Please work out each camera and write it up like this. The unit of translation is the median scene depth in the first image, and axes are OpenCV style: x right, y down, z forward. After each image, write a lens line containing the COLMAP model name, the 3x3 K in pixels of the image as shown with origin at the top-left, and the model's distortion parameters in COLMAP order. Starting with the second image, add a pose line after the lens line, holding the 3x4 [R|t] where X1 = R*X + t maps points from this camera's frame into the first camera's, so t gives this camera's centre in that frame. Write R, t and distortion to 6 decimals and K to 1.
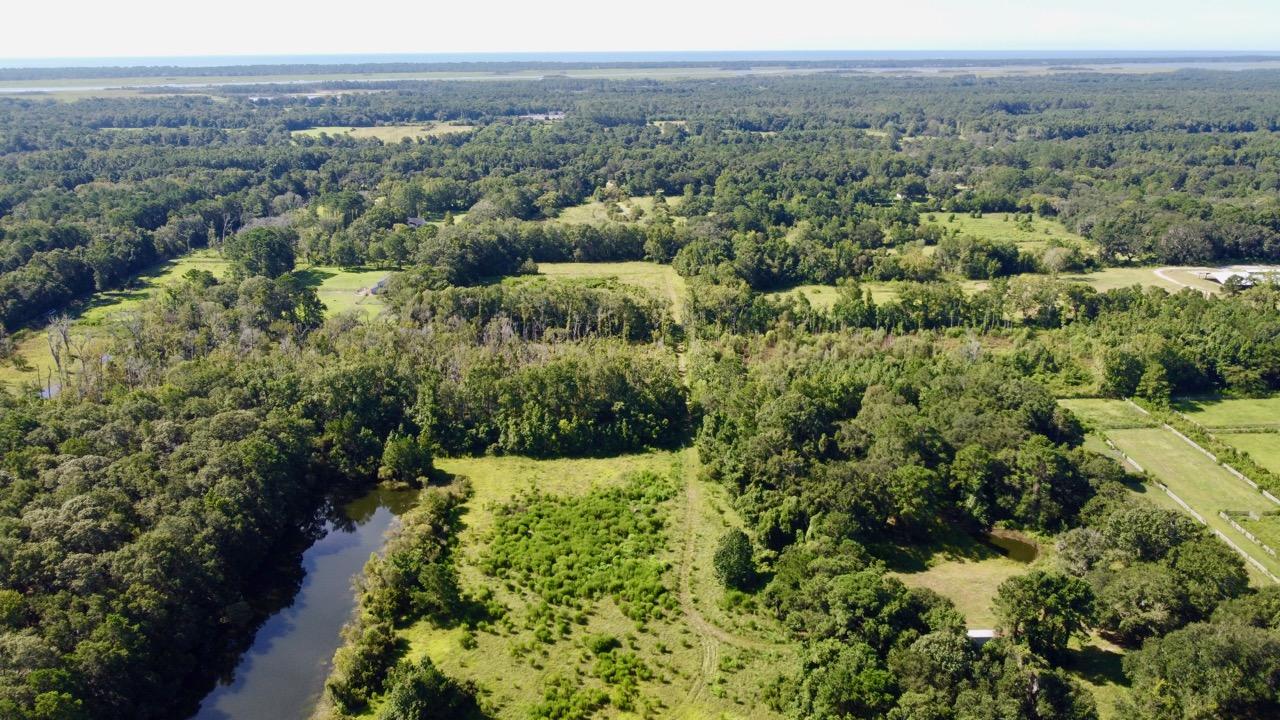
lens RADIAL K [[987.9, 0, 641.0], [0, 987.9, 360.7], [0, 0, 1]] dist [-0.015271, 0.006164]
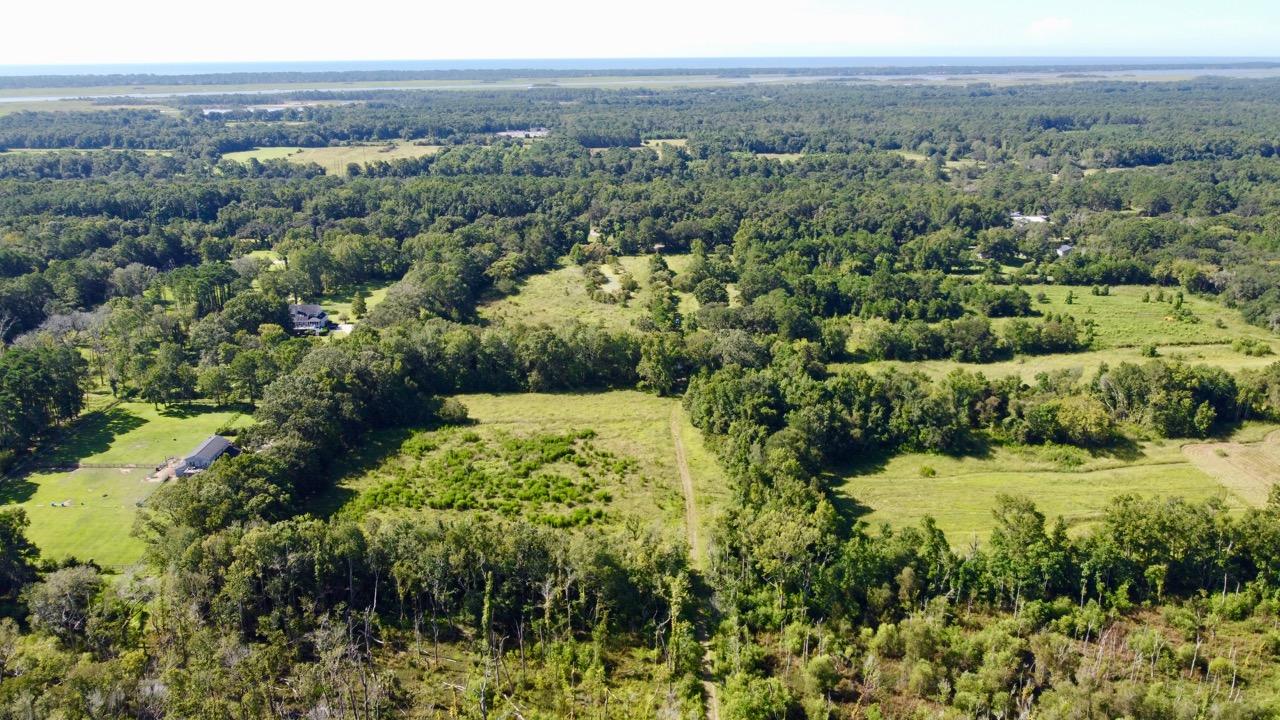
lens RADIAL K [[987.9, 0, 639.2], [0, 987.9, 358.8], [0, 0, 1]] dist [-0.015271, 0.006164]
pose [[0.999993, -0.001581, 0.003384, 0.001045], [0.001607, 0.999968, -0.007834, -0.054449], [-0.003371, 0.007840, 0.999964, 0.166575]]
